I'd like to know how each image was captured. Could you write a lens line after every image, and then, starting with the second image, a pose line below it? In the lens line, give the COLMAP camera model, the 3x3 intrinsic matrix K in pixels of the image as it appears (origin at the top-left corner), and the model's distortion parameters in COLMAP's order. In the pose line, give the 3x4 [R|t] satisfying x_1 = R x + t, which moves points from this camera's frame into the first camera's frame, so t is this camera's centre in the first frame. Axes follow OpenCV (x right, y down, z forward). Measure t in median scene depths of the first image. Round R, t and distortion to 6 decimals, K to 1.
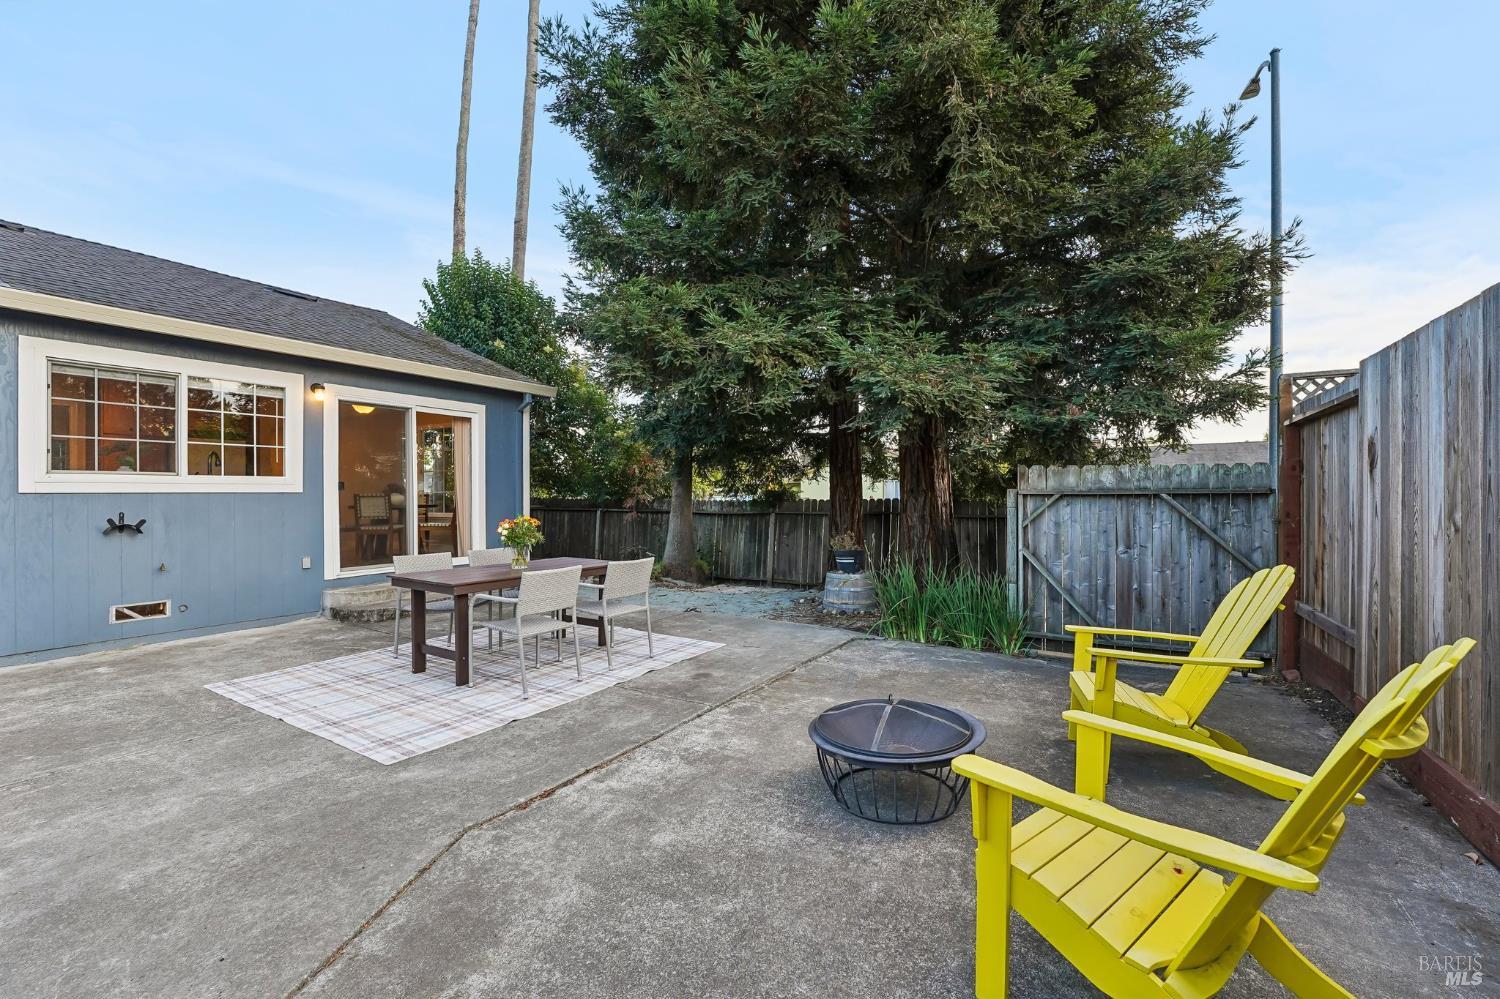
lens RADIAL K [[611.1, 0, 749.7], [0, 611.1, 503.6], [0, 0, 1]] dist [-0.029792, 0.003210]
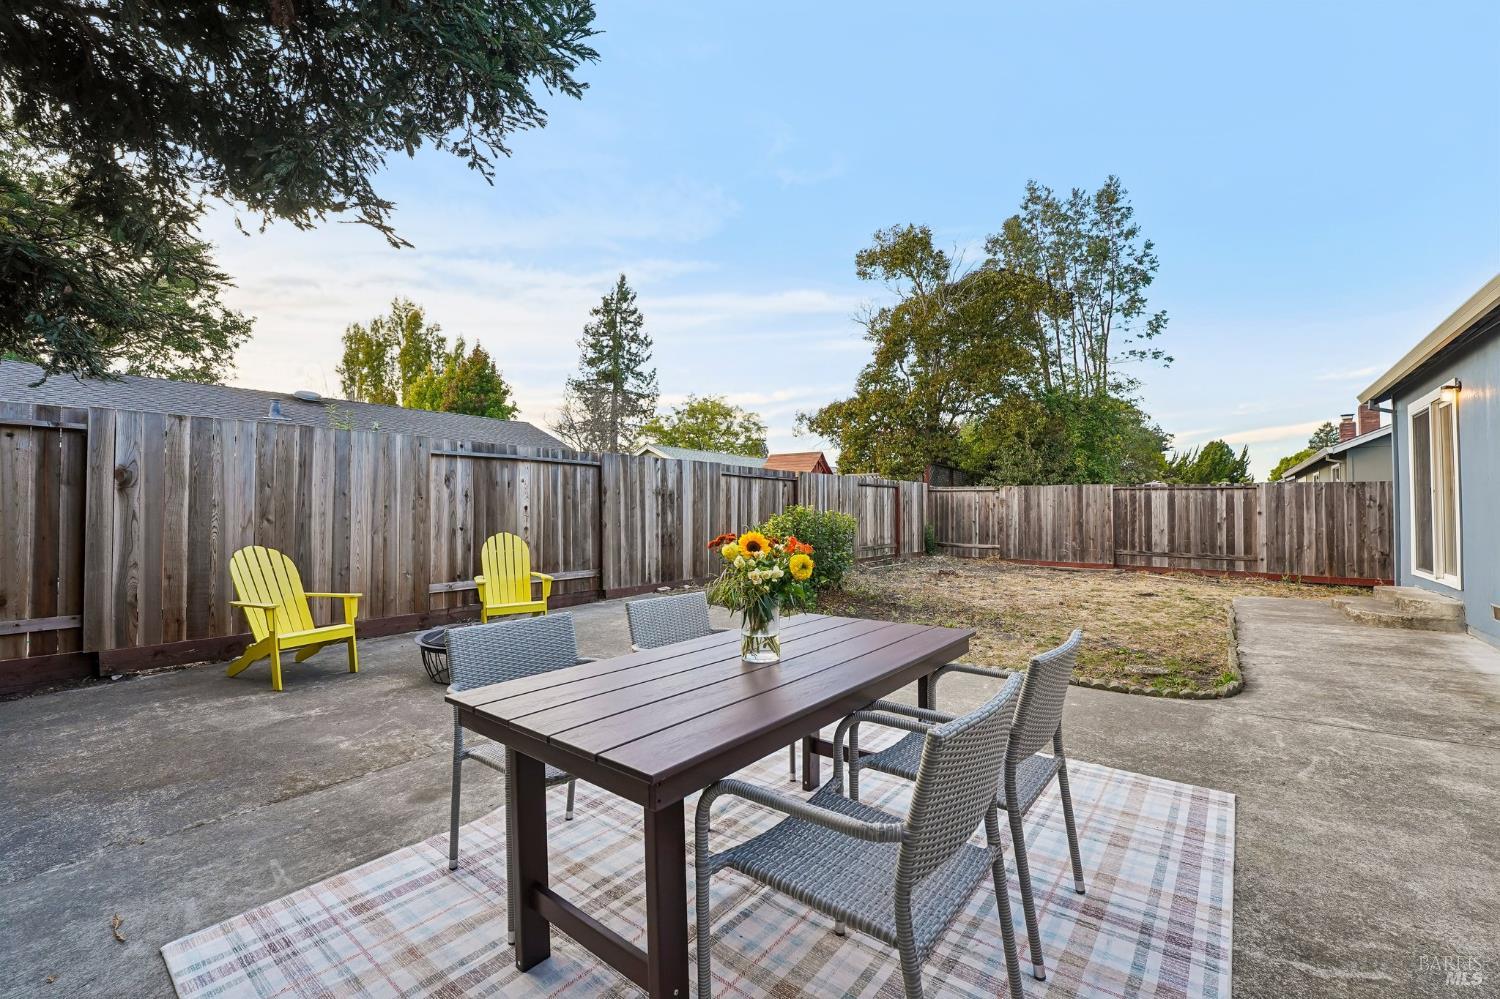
lens RADIAL K [[611.1, 0, 749.7], [0, 611.1, 503.6], [0, 0, 1]] dist [-0.029792, 0.003210]
pose [[-0.990871, 0.011644, 0.134312, -0.431562], [0.009978, 0.999865, -0.013069, 0.009551], [-0.134446, -0.011609, -0.990853, 1.422282]]
